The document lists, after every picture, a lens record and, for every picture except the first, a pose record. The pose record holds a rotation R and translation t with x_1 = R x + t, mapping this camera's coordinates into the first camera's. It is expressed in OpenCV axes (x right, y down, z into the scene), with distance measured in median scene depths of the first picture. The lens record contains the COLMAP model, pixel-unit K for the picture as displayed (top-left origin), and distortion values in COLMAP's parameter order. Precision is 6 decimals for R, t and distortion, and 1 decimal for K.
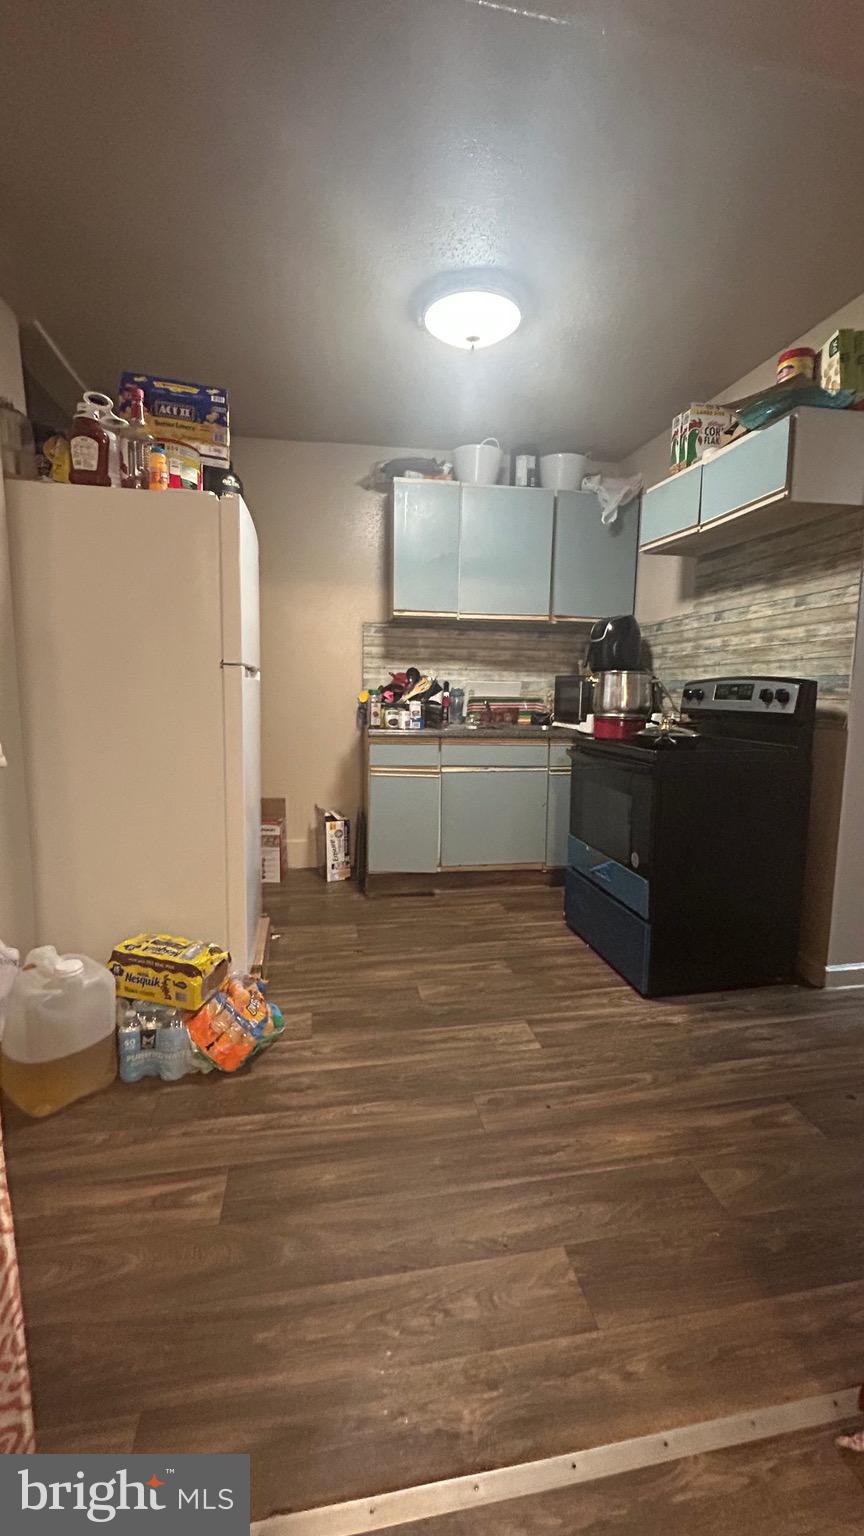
lens RADIAL K [[625.9, 0, 432.8], [0, 625.9, 766.4], [0, 0, 1]] dist [0.001432, -0.000168]
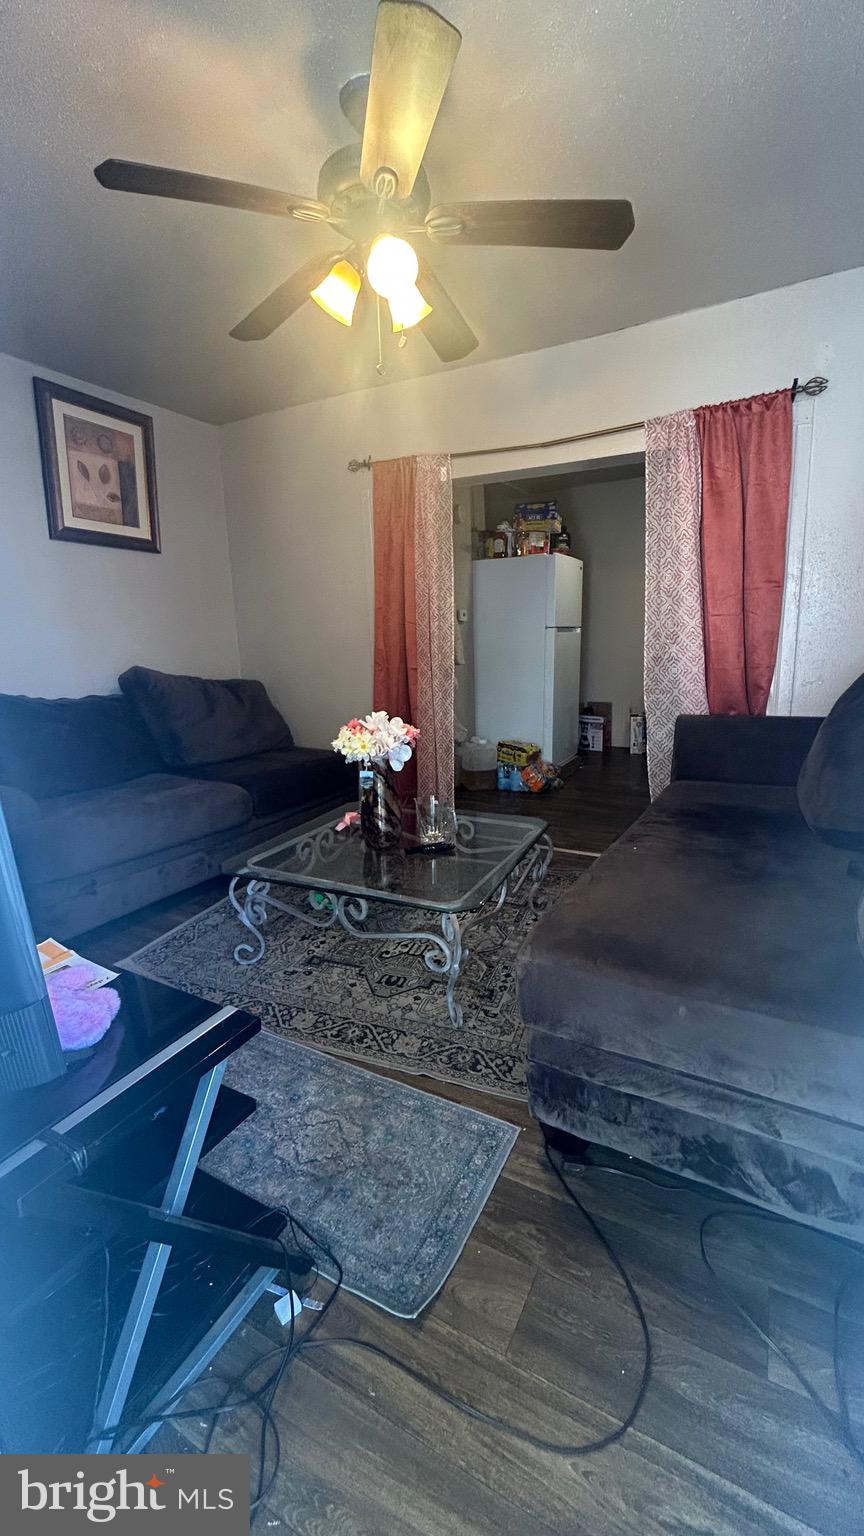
lens RADIAL K [[623.6, 0, 432.0], [0, 623.6, 768.0], [0, 0, 1]] dist [-0.001525, 0.000184]
pose [[0.773456, 0.093140, -0.626970, 0.900431], [-0.039047, 0.994268, 0.099534, 0.154576], [0.632646, -0.052504, 0.772659, -1.169577]]
